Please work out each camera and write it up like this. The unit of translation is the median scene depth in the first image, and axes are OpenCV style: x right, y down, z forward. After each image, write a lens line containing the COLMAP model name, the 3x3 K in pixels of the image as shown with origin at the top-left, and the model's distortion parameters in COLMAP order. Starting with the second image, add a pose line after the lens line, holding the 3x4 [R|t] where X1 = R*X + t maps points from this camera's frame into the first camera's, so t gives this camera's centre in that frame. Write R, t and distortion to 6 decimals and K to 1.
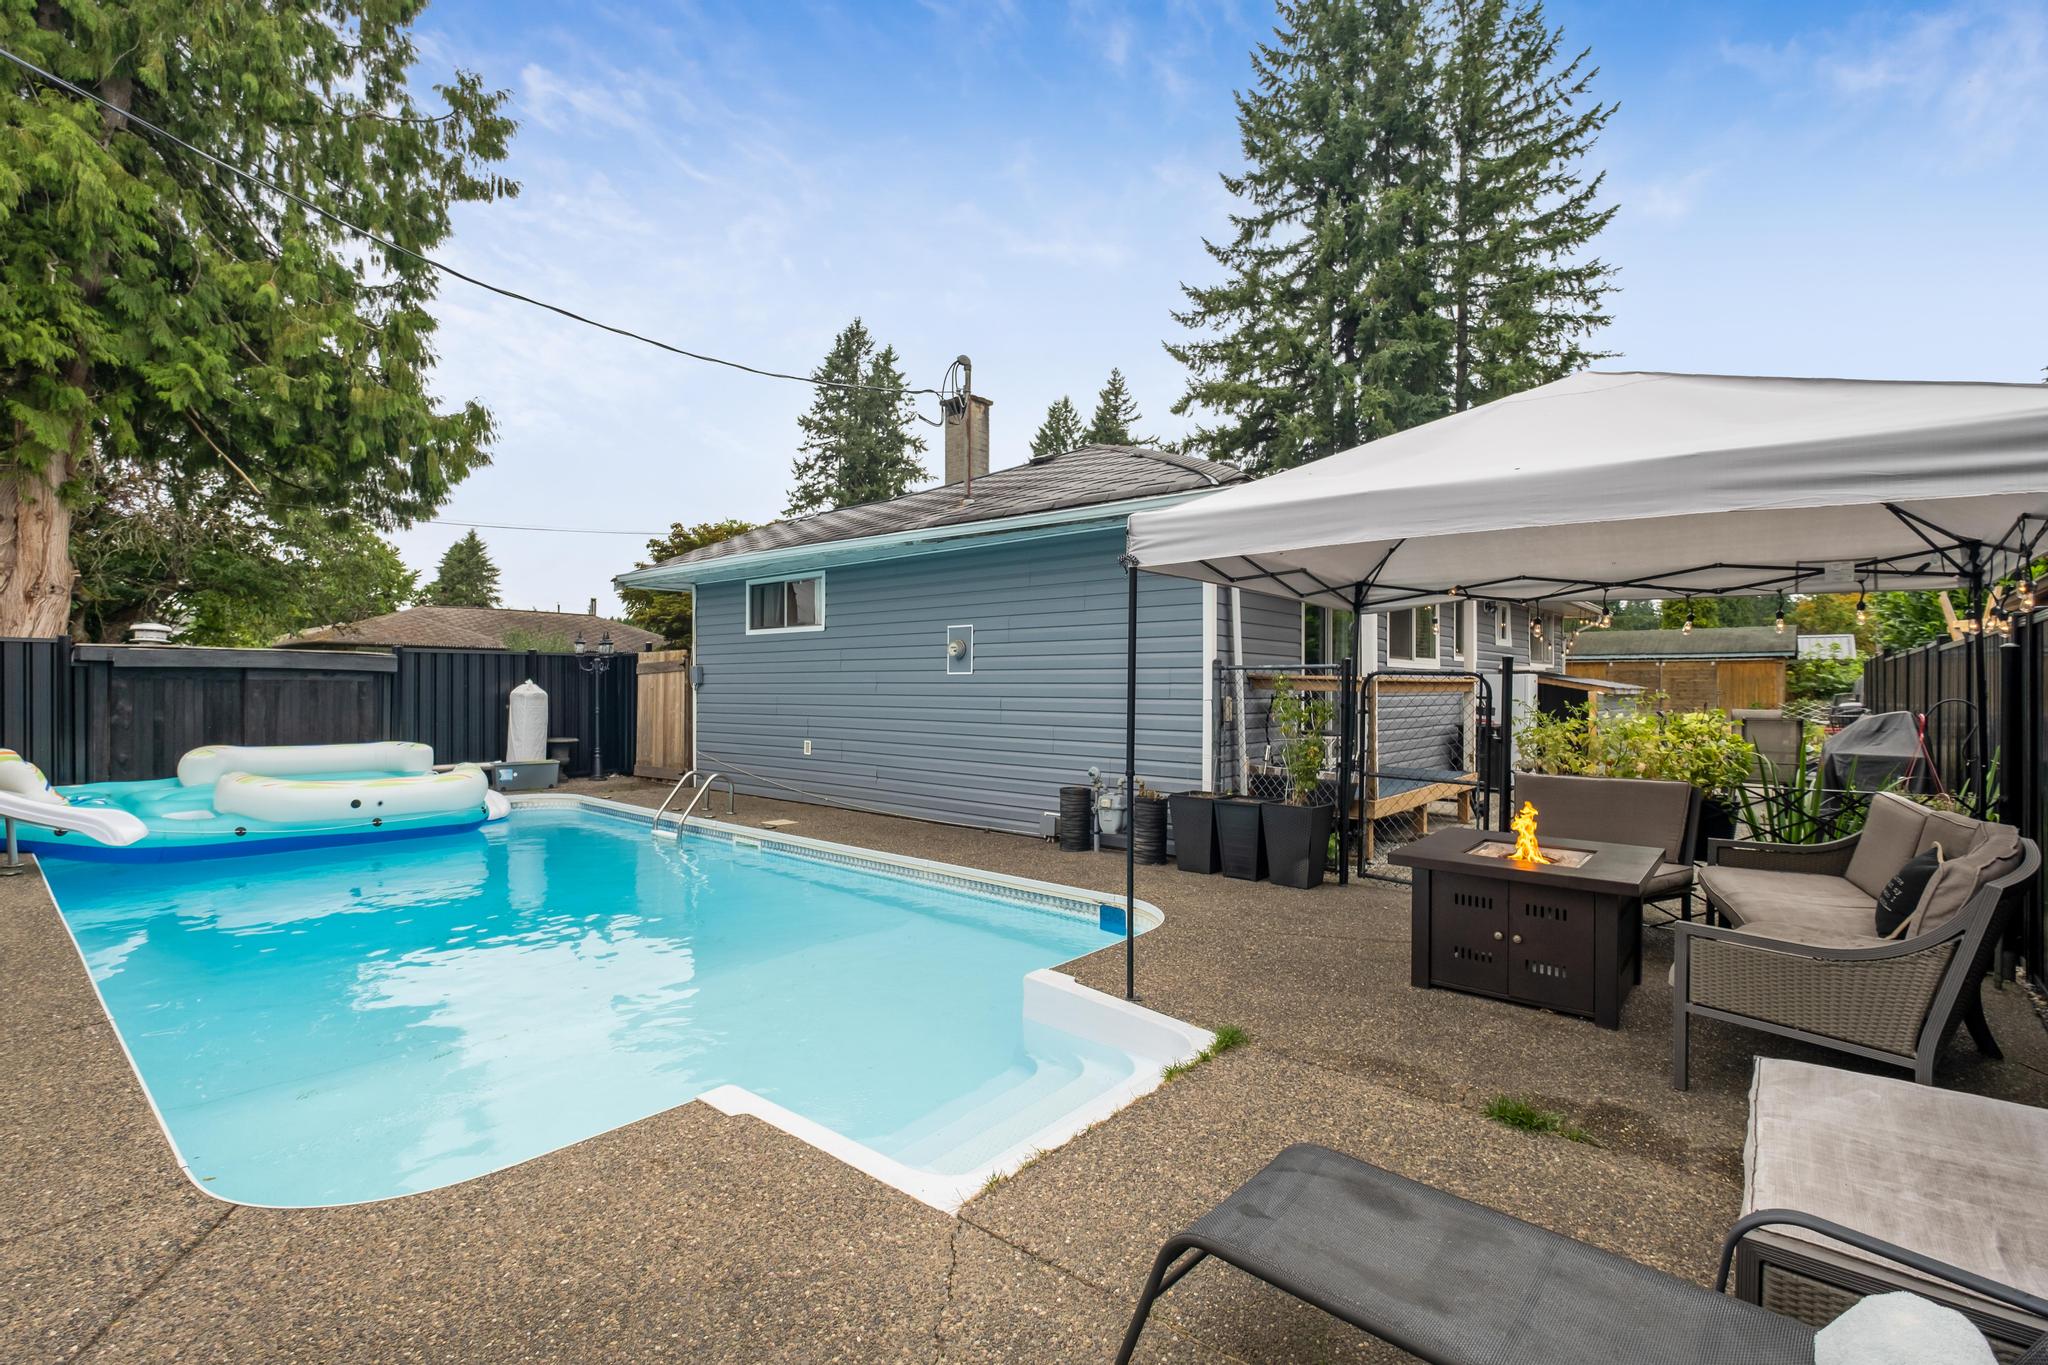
lens RADIAL K [[911.7, 0, 1024.0], [0, 911.7, 682.5], [0, 0, 1]] dist [-0.000717, 0.000285]
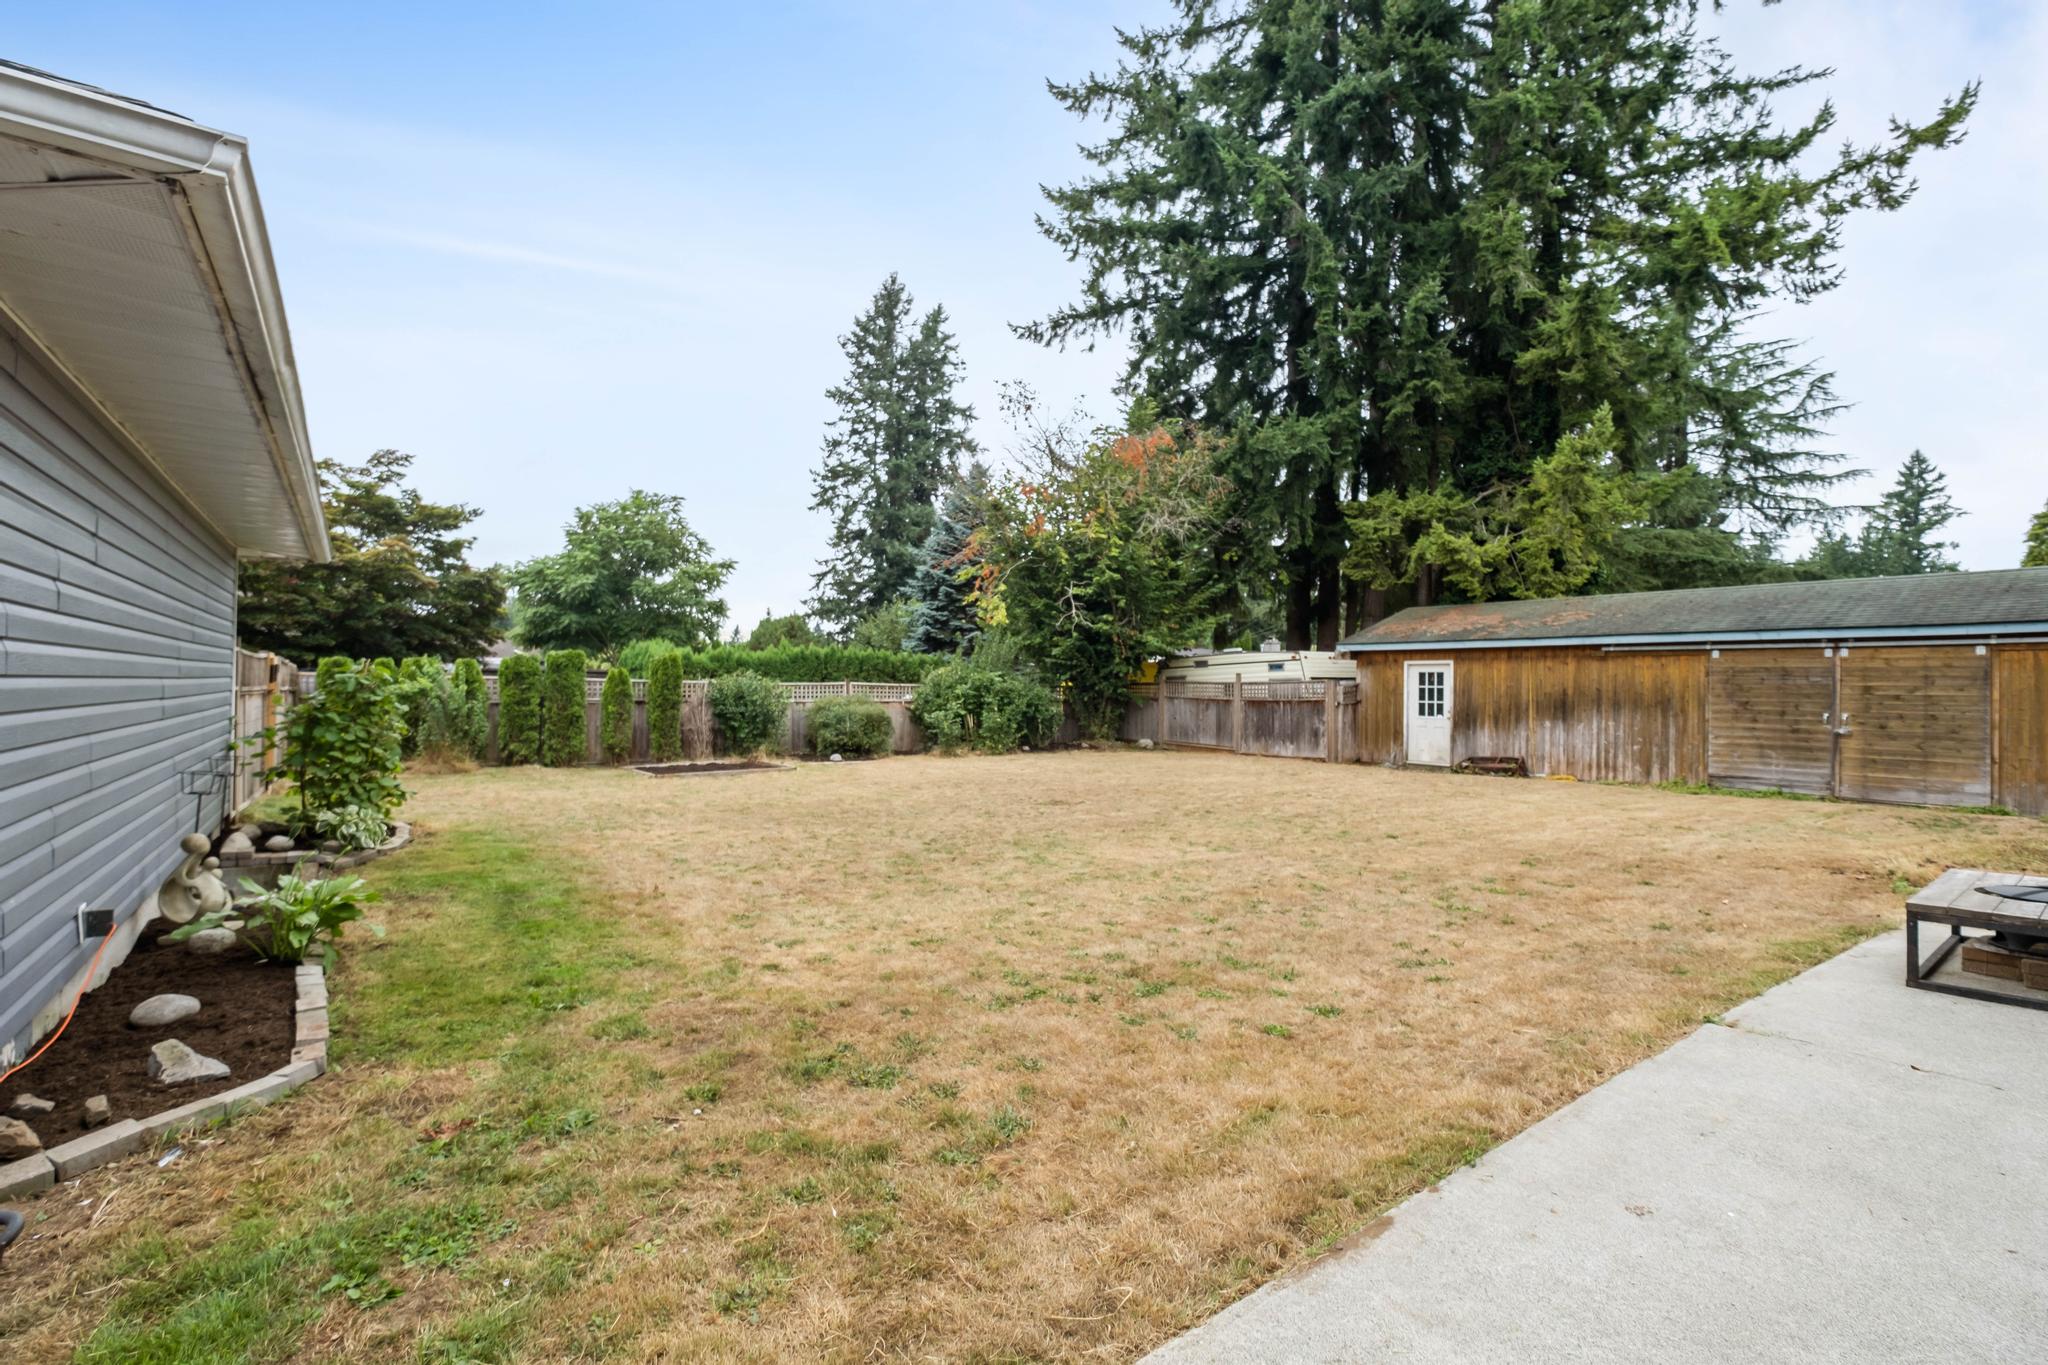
lens RADIAL K [[896.2, 0, 1024.0], [0, 896.2, 682.5], [0, 0, 1]] dist [0.001839, 0.000297]
pose [[0.972929, 0.006373, -0.231018, 0.296877], [-0.006073, 0.999980, 0.002009, -0.003484], [0.231026, -0.000552, 0.972947, 0.349833]]
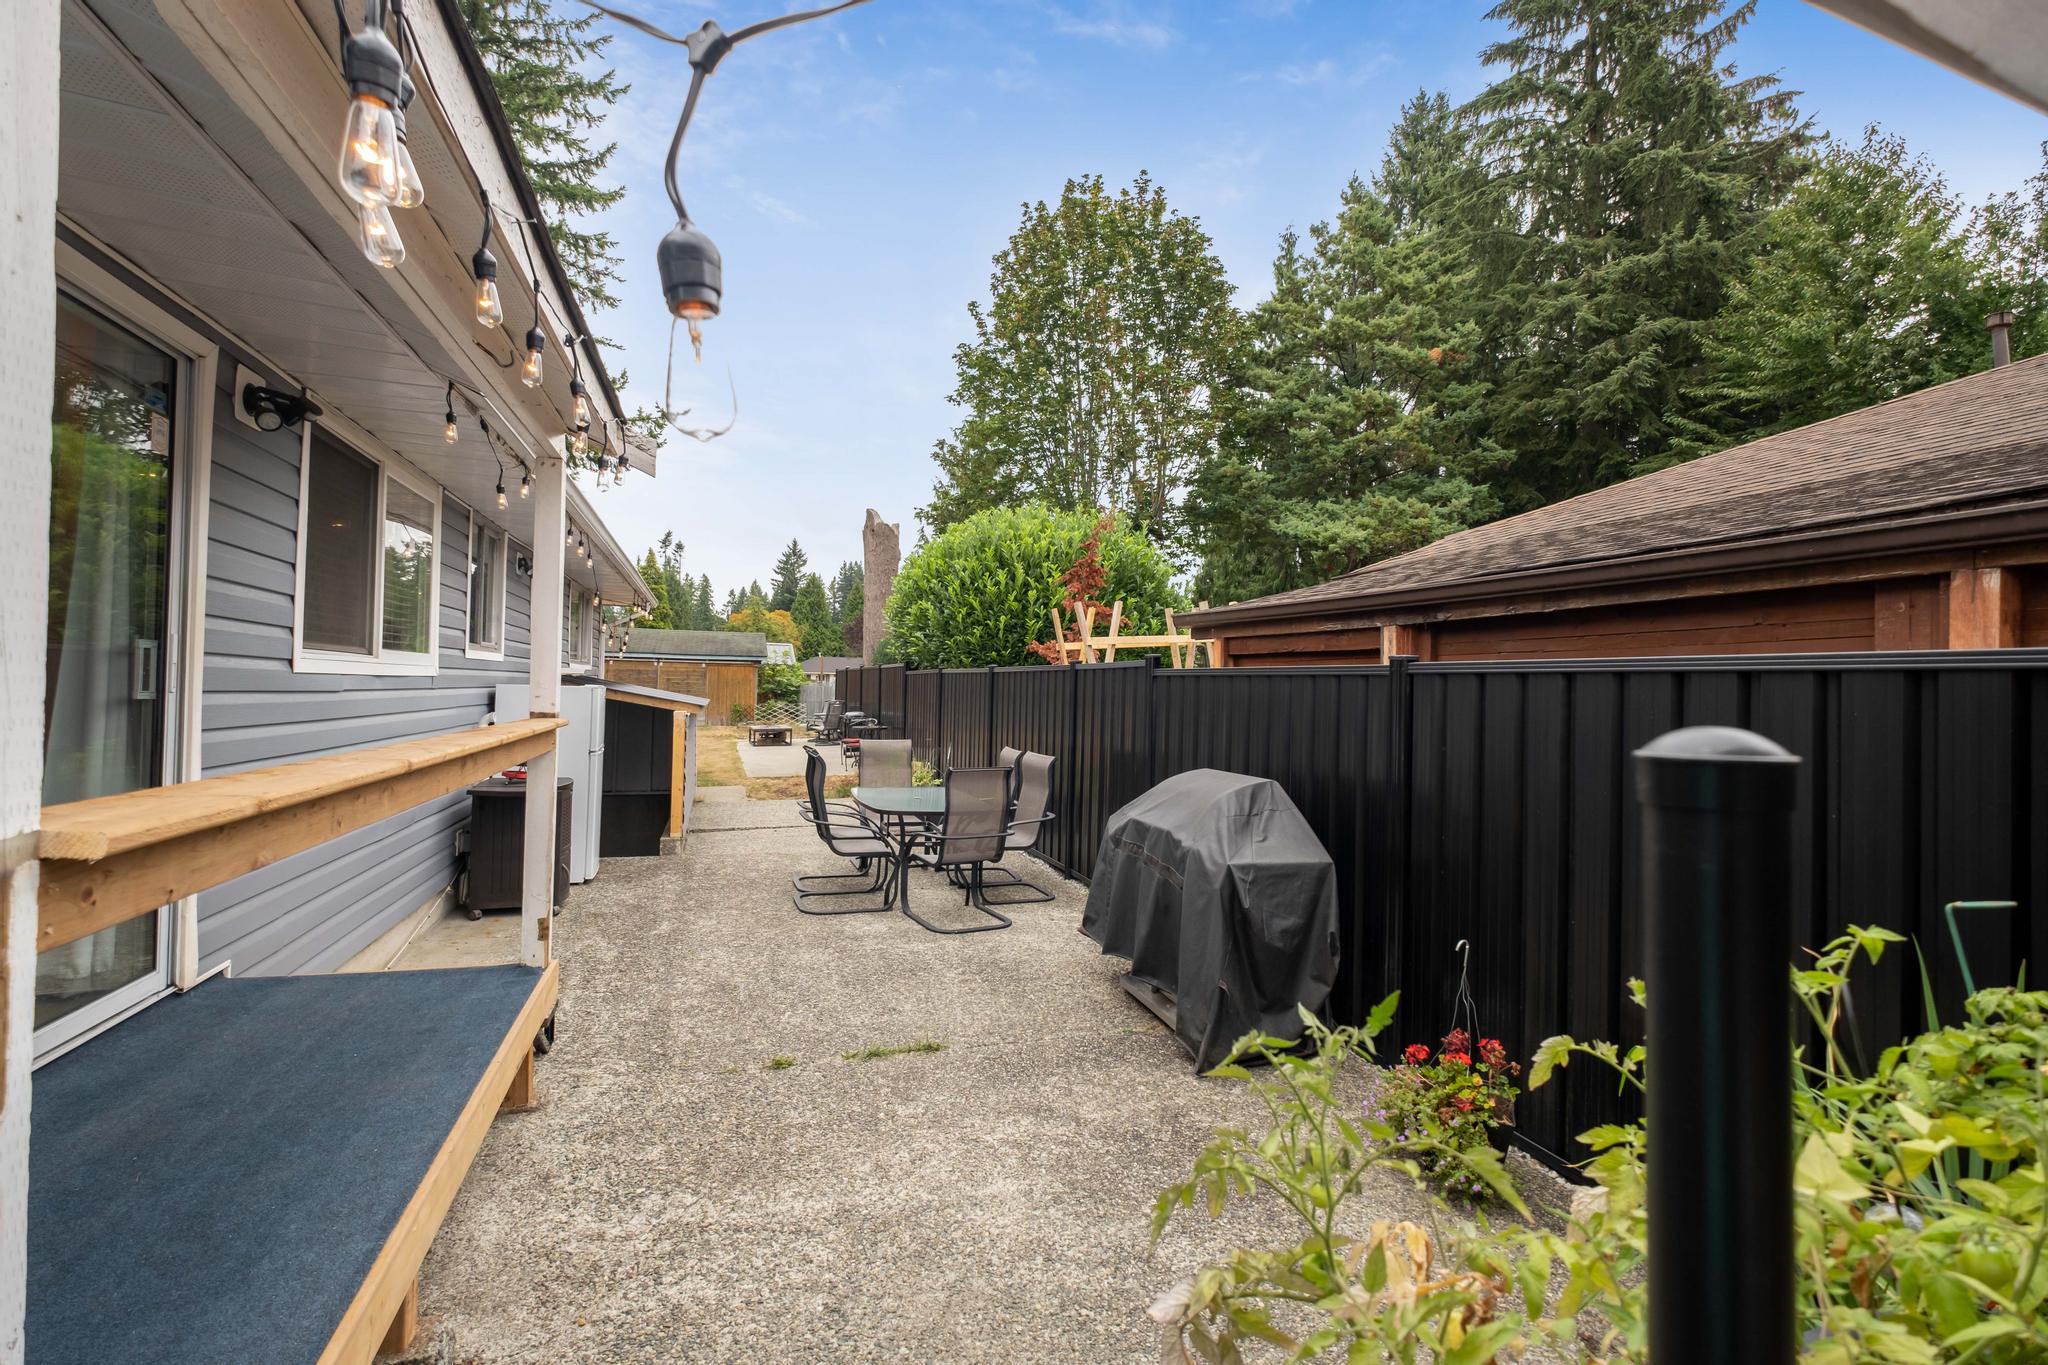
lens RADIAL K [[911.7, 0, 1024.0], [0, 911.7, 682.5], [0, 0, 1]] dist [-0.000717, 0.000285]
pose [[0.517357, 0.017915, 0.855582, 0.044556], [-0.026371, 0.999640, -0.004985, -0.004019], [-0.855363, -0.019984, 0.517643, 0.110088]]
